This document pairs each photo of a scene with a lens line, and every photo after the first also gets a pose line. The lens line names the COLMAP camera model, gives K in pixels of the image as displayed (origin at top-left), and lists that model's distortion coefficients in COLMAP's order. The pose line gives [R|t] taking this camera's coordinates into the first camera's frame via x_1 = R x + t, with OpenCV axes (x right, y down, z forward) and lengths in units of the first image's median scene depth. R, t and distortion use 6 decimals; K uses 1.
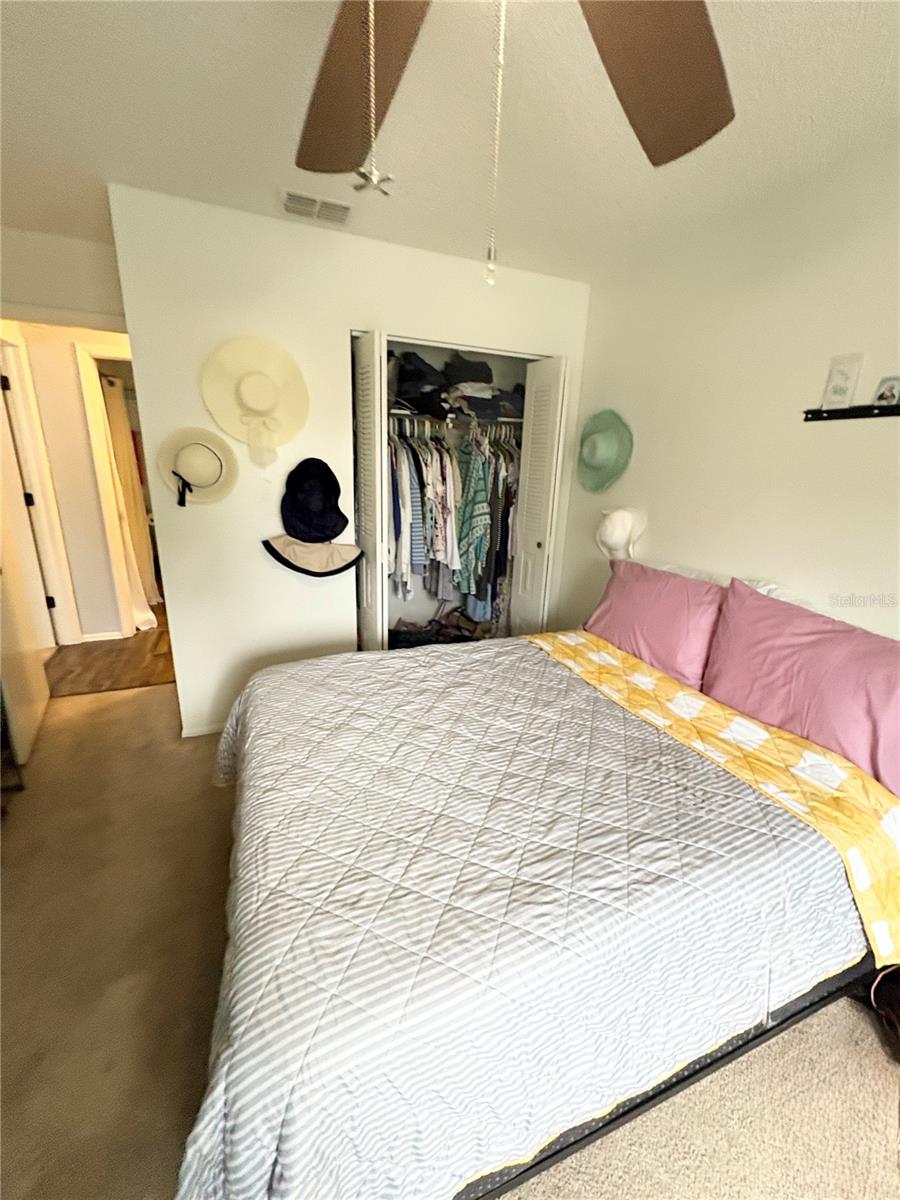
lens RADIAL K [[477.8, 0, 450.0], [0, 477.8, 600.0], [0, 0, 1]] dist [0.000430, -0.000049]
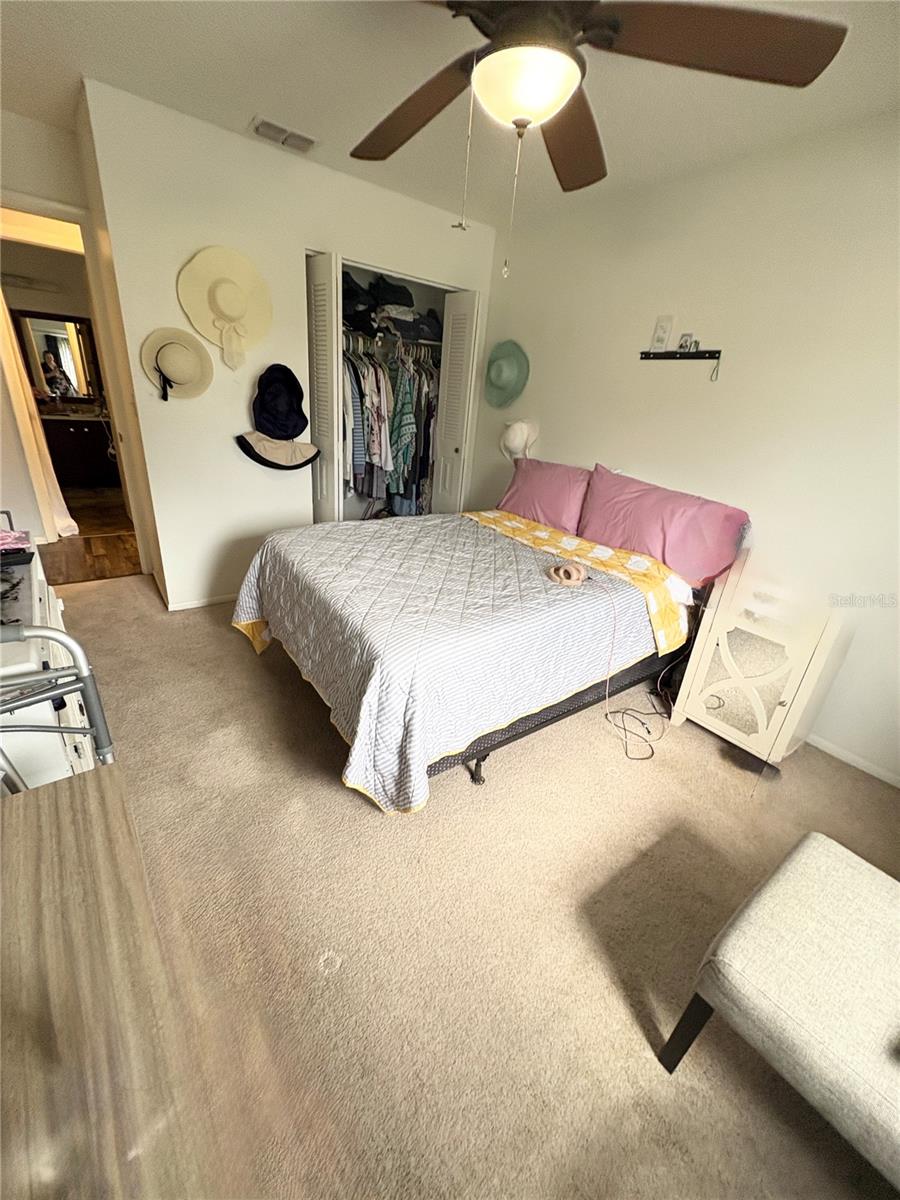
lens RADIAL K [[477.8, 0, 450.0], [0, 477.8, 600.0], [0, 0, 1]] dist [0.000430, -0.000049]
pose [[0.967754, -0.052844, 0.246292, -0.173408], [0.018985, 0.990268, 0.137869, 0.108665], [-0.251181, -0.128748, 0.959339, -0.269961]]
